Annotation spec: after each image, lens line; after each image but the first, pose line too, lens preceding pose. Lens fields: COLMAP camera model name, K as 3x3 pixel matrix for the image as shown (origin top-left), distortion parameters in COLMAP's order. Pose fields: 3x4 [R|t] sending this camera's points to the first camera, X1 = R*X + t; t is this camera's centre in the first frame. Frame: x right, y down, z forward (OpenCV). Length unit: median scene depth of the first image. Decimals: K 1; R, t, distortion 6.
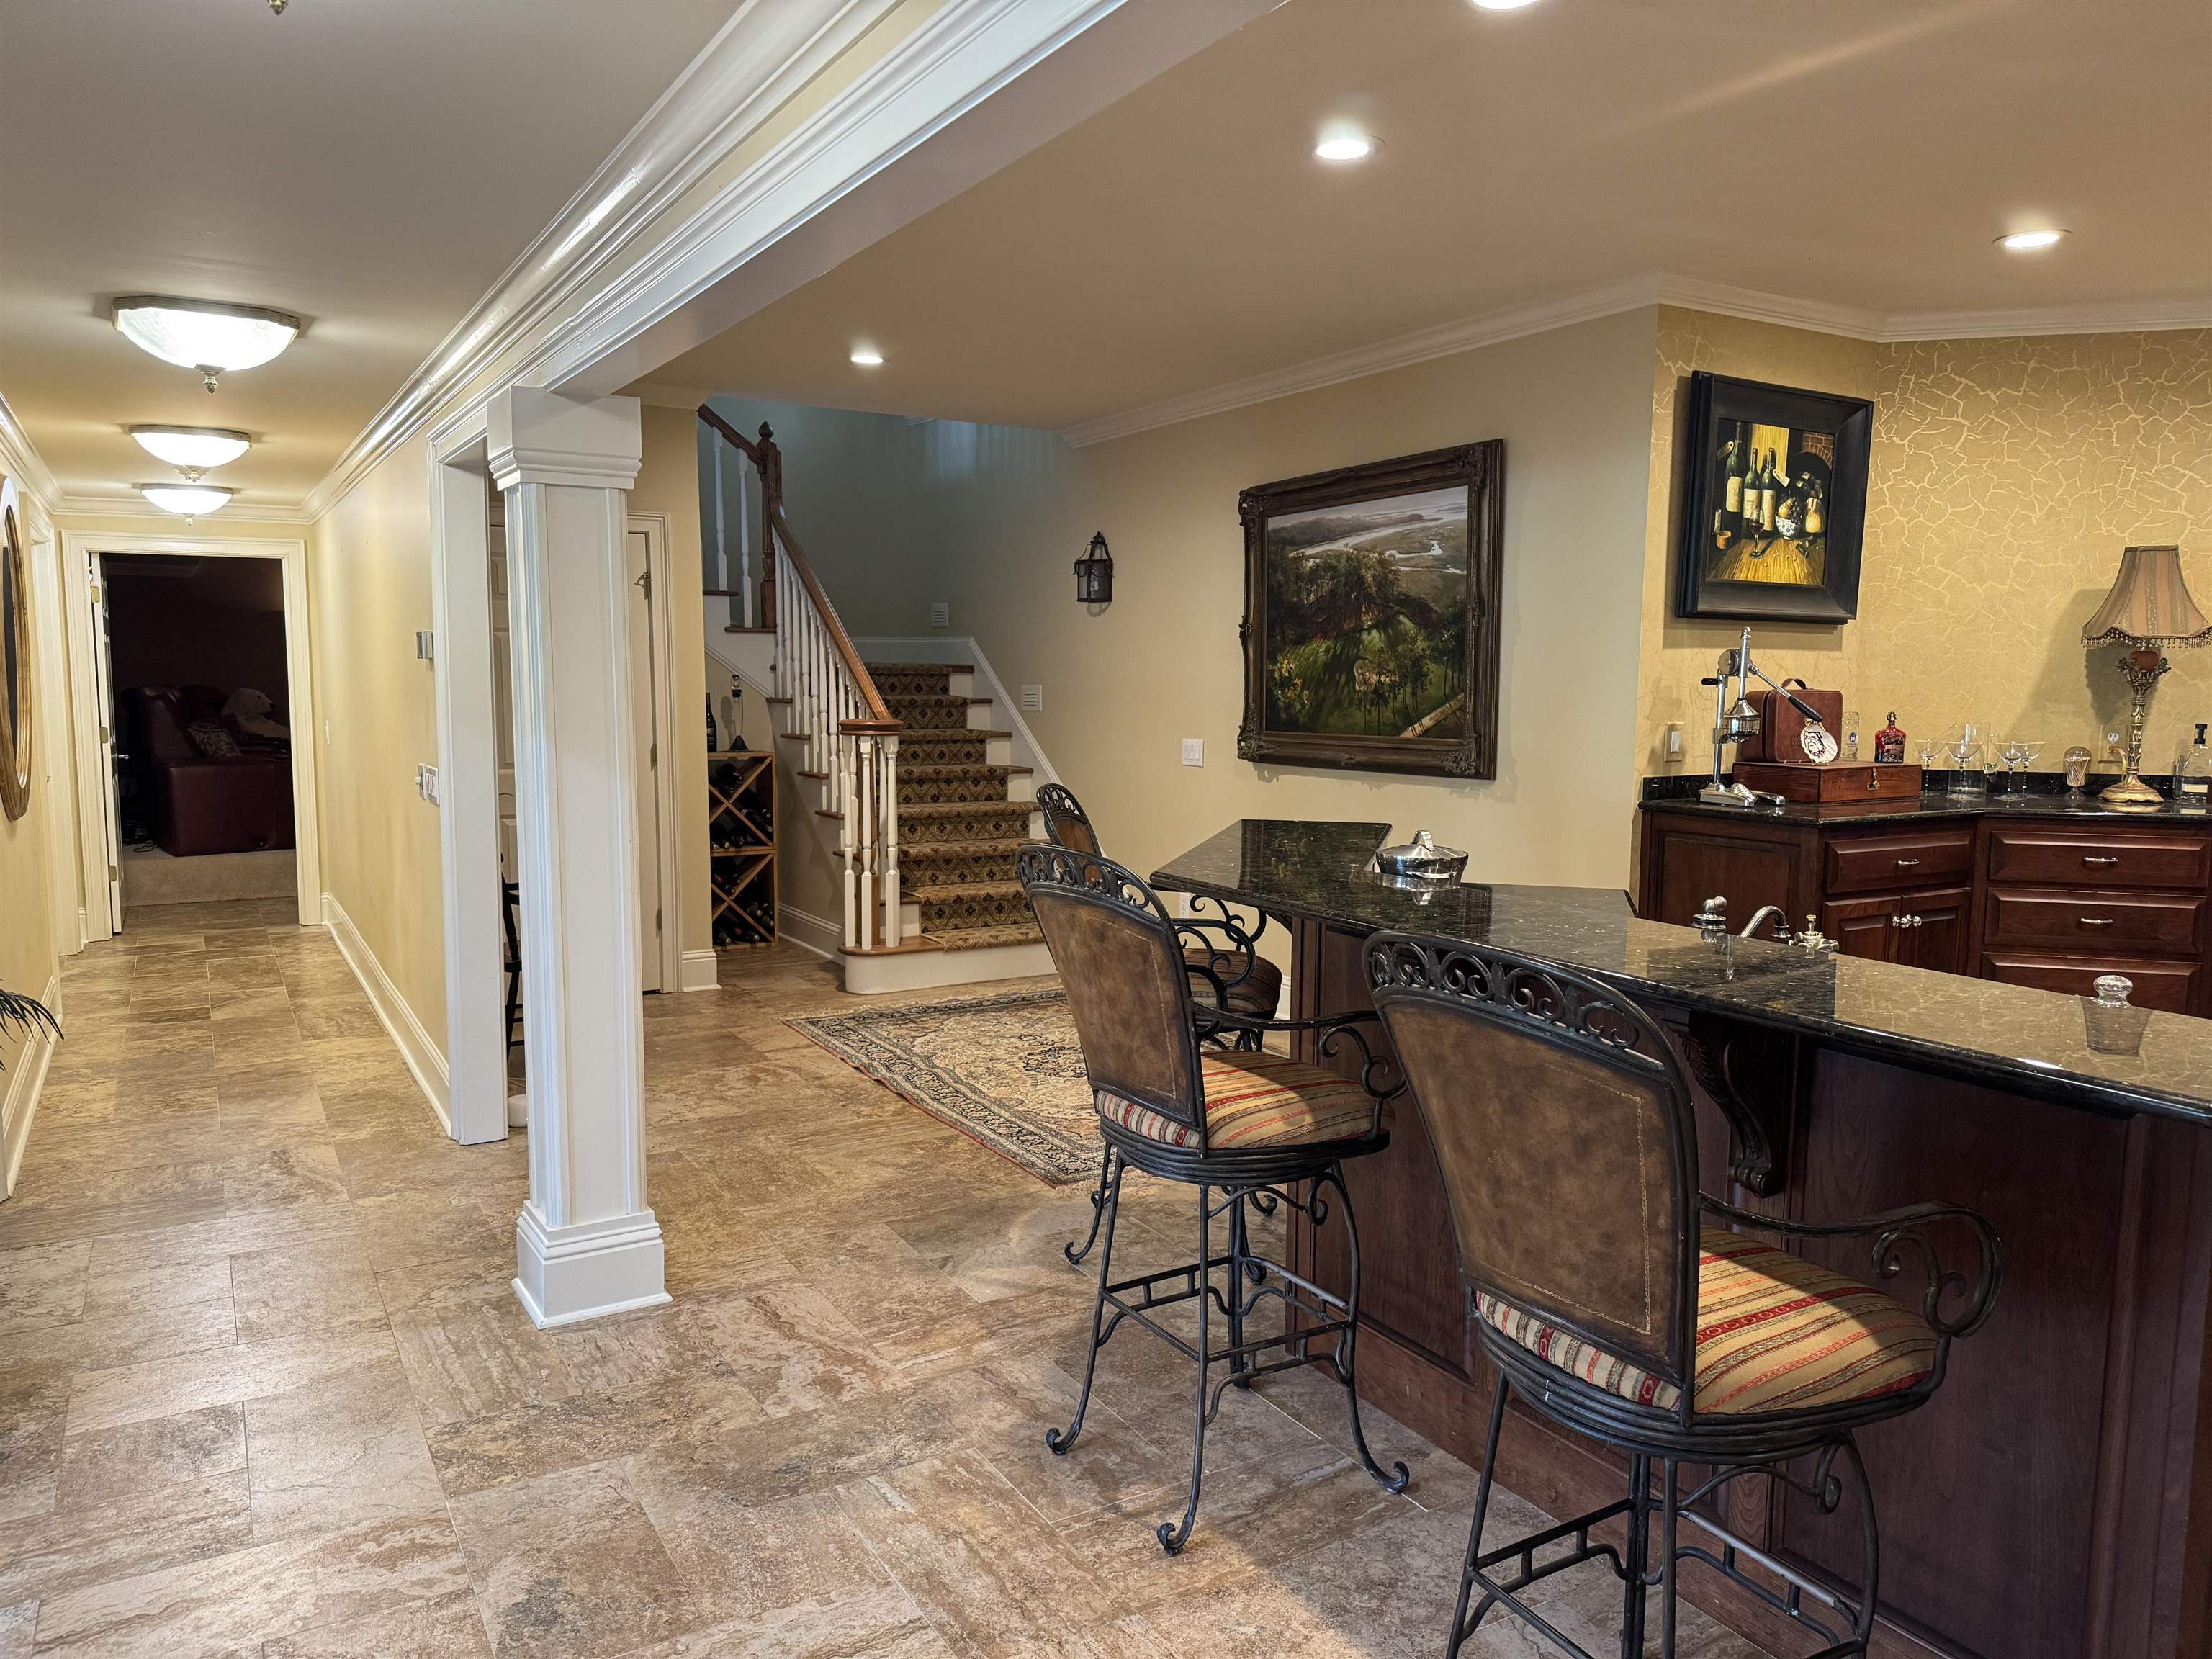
lens RADIAL K [[1533.3, 0, 1108.7], [0, 1533.3, 837.6], [0, 0, 1]] dist [0.153019, -0.264329]
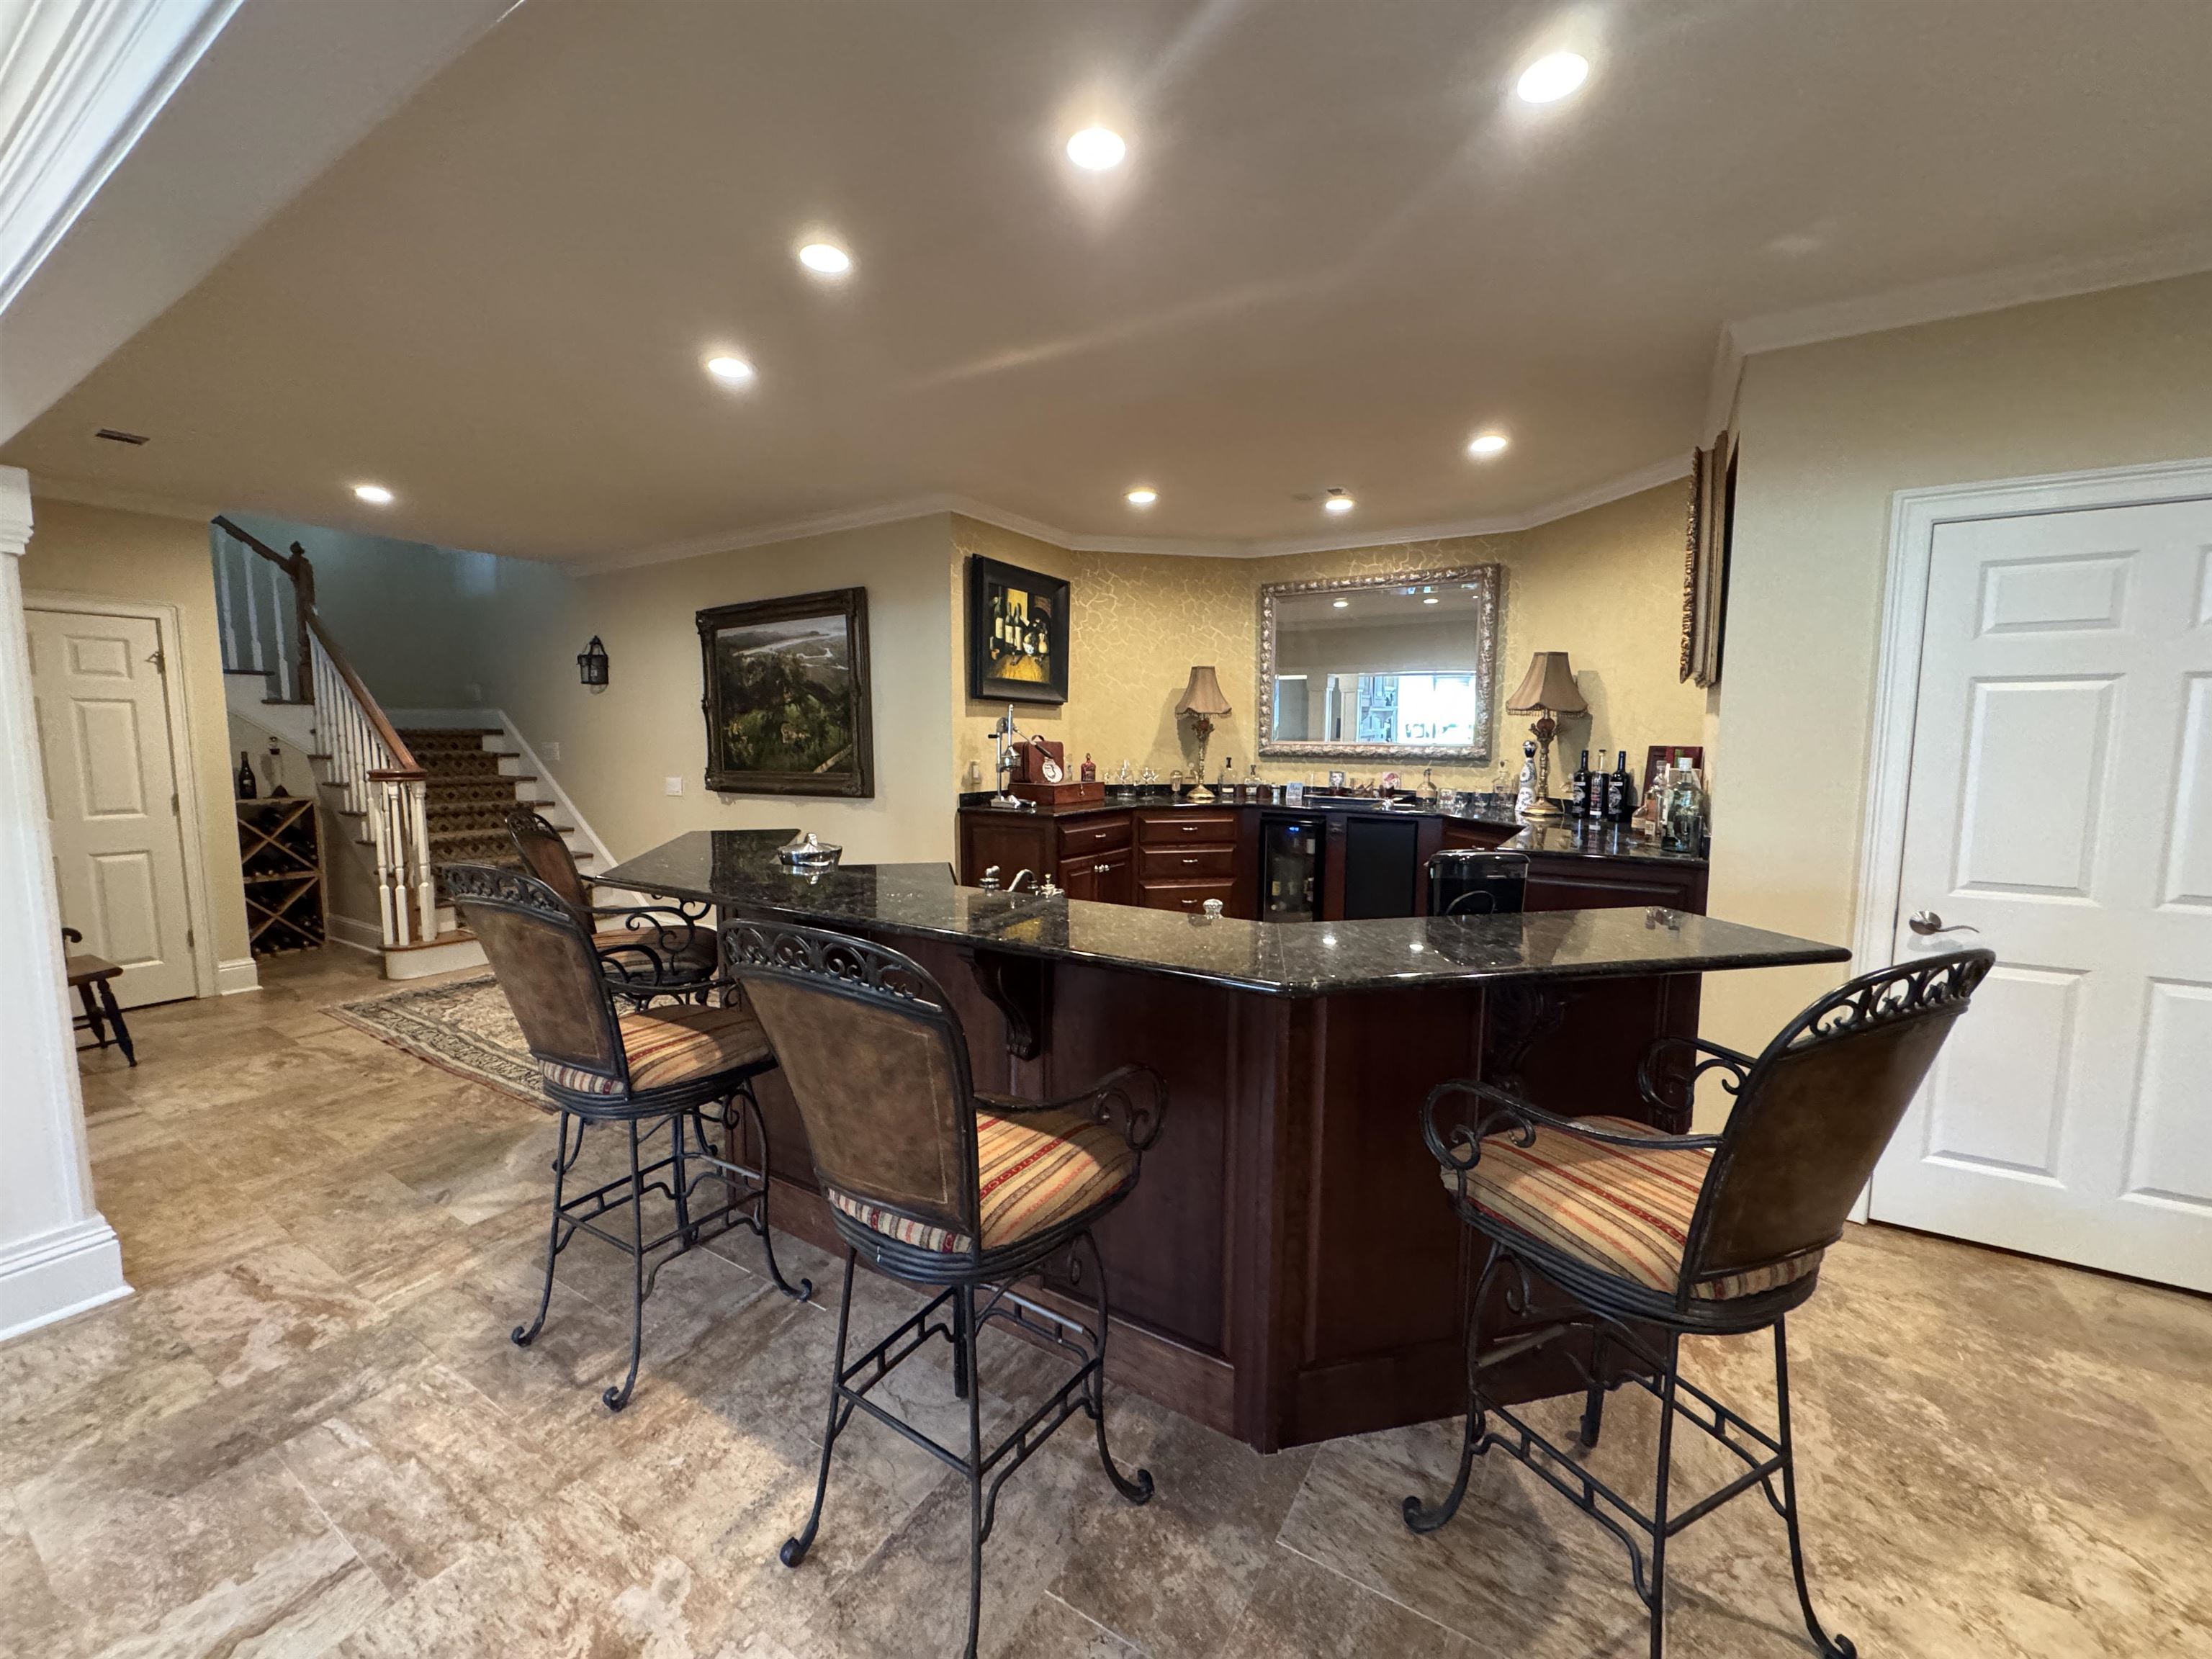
lens RADIAL K [[881.2, 0, 1101.8], [0, 881.2, 824.2], [0, 0, 1]] dist [-0.000523, -0.000137]
pose [[0.888618, -0.049151, 0.456006, 0.052594], [0.053606, 0.998557, 0.003169, -0.000587], [-0.455504, 0.021628, 0.889971, 0.101692]]
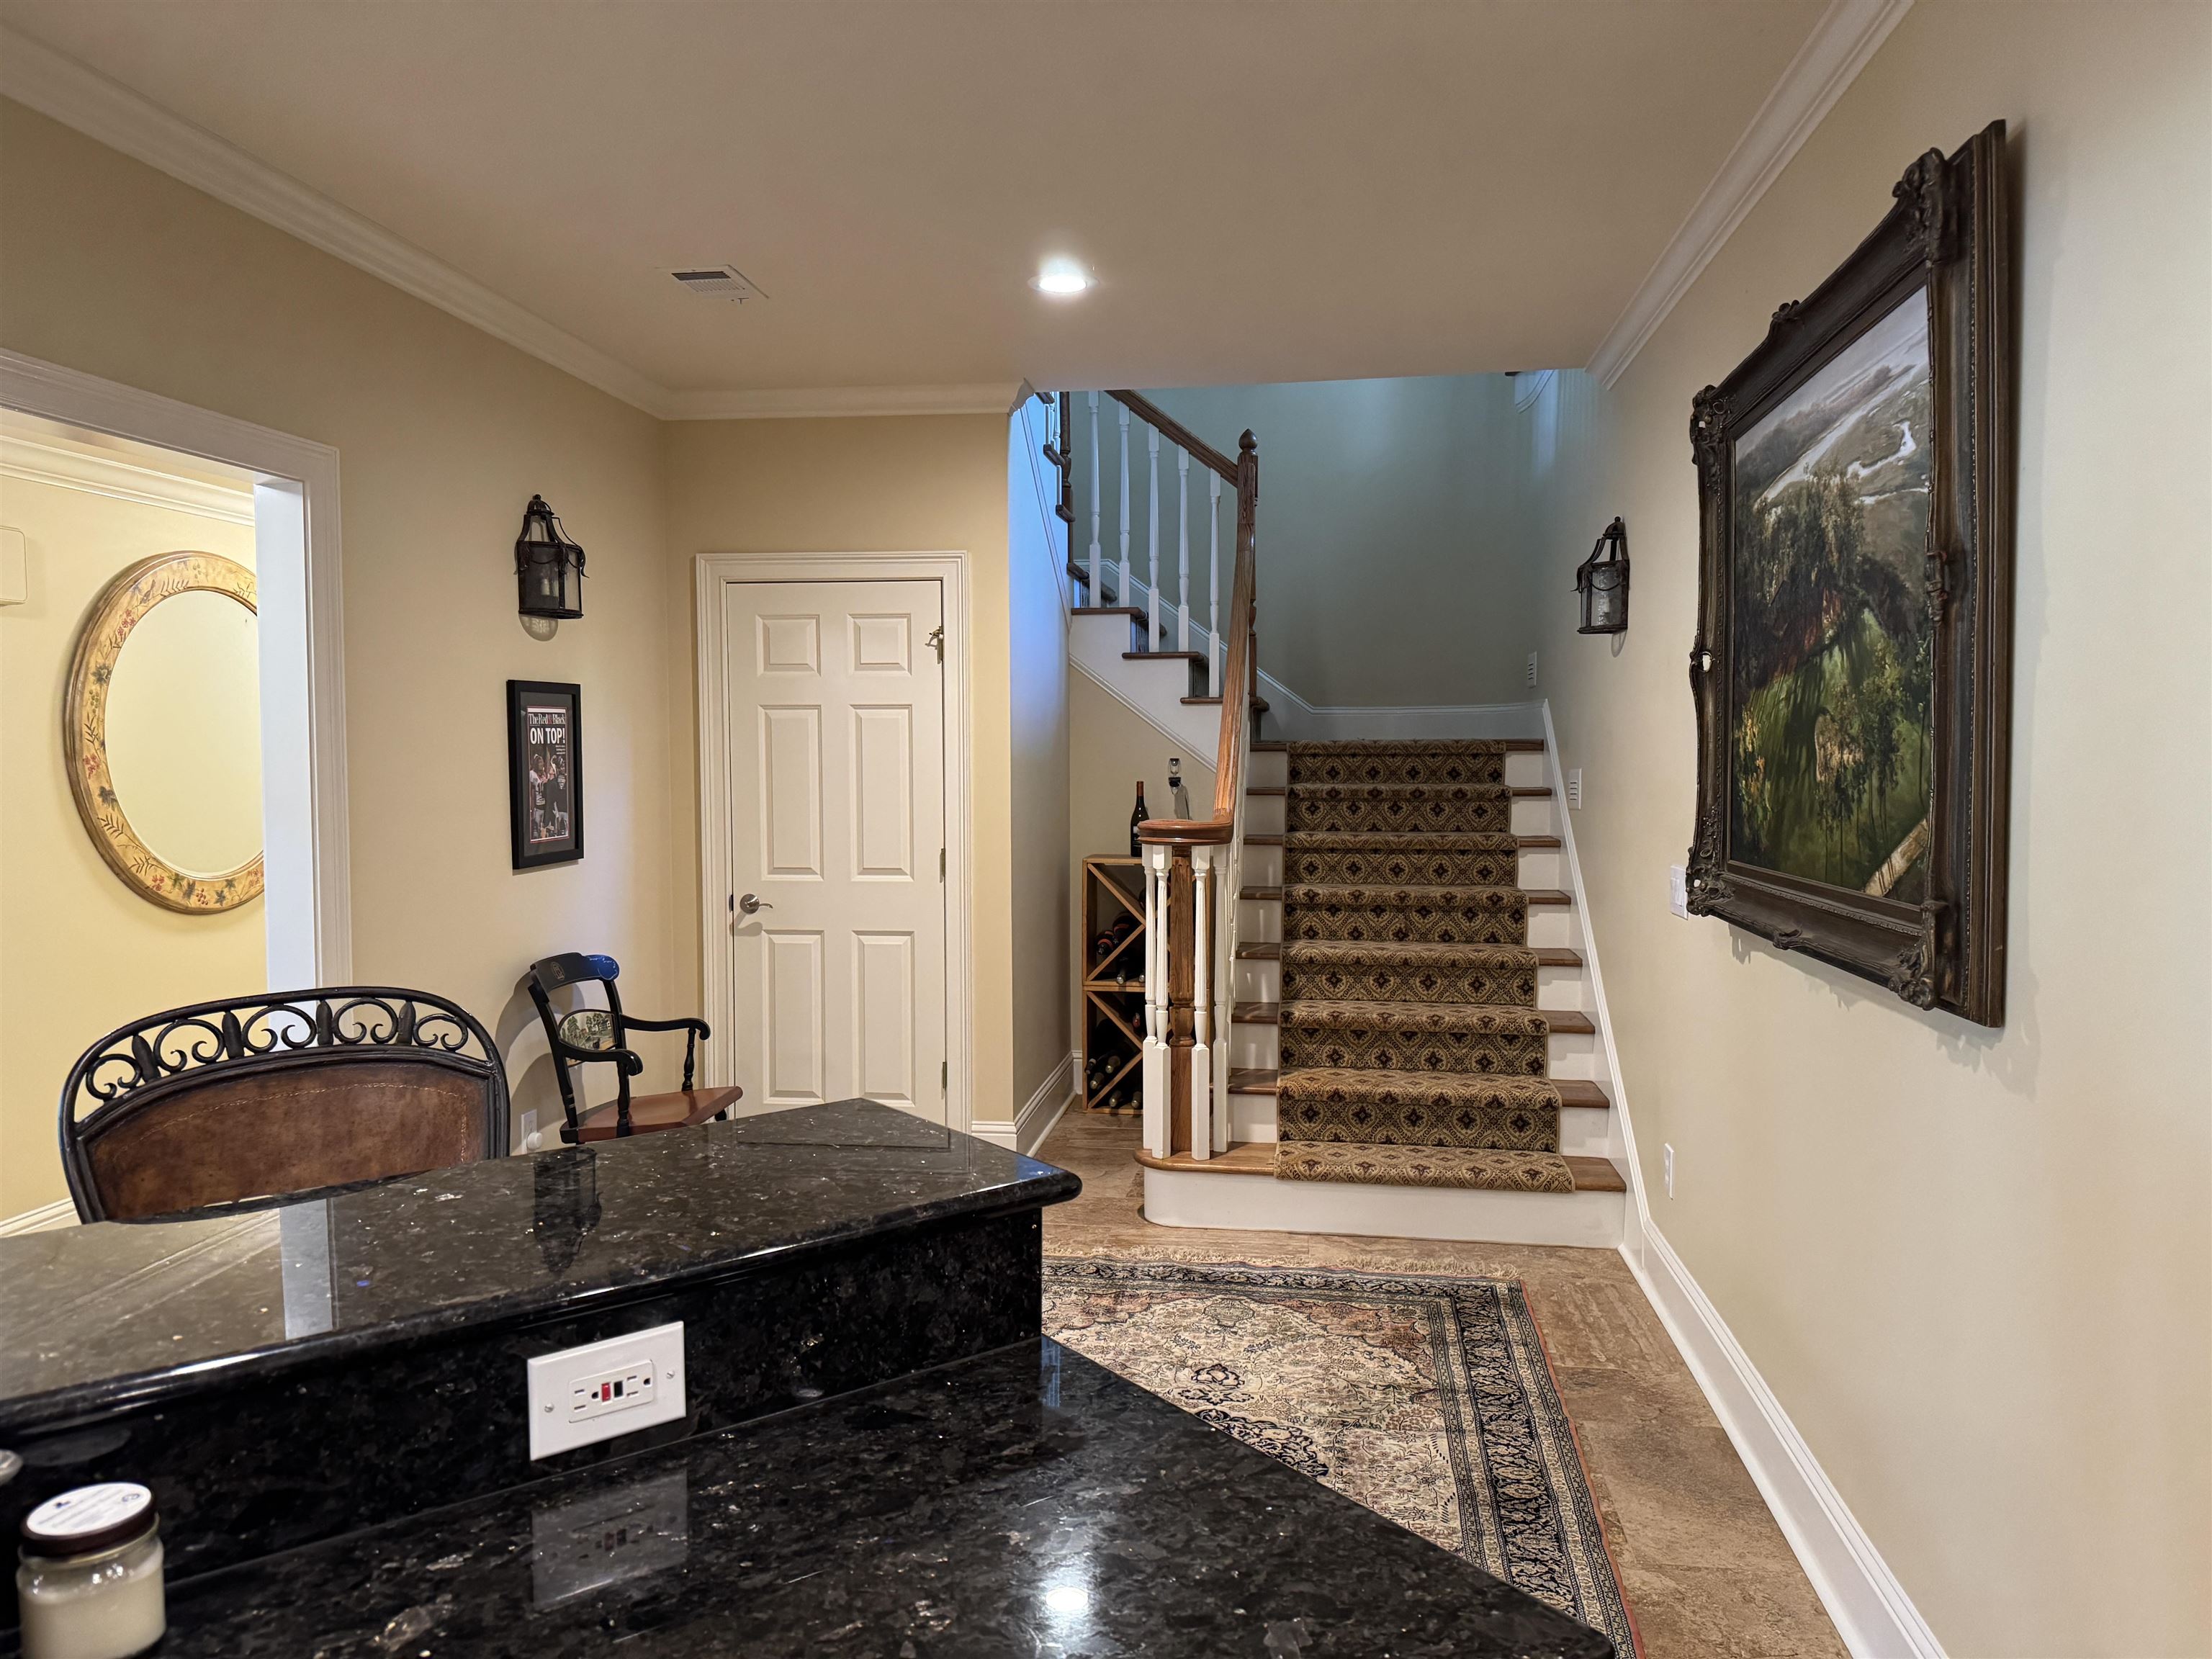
lens RADIAL K [[1533.3, 0, 1108.7], [0, 1533.3, 837.6], [0, 0, 1]] dist [0.153019, -0.264329]
pose [[0.780560, 0.026880, -0.624502, 0.397125], [-0.060186, 0.997665, -0.032285, -0.072453], [0.622176, 0.062787, 0.780355, 0.714279]]
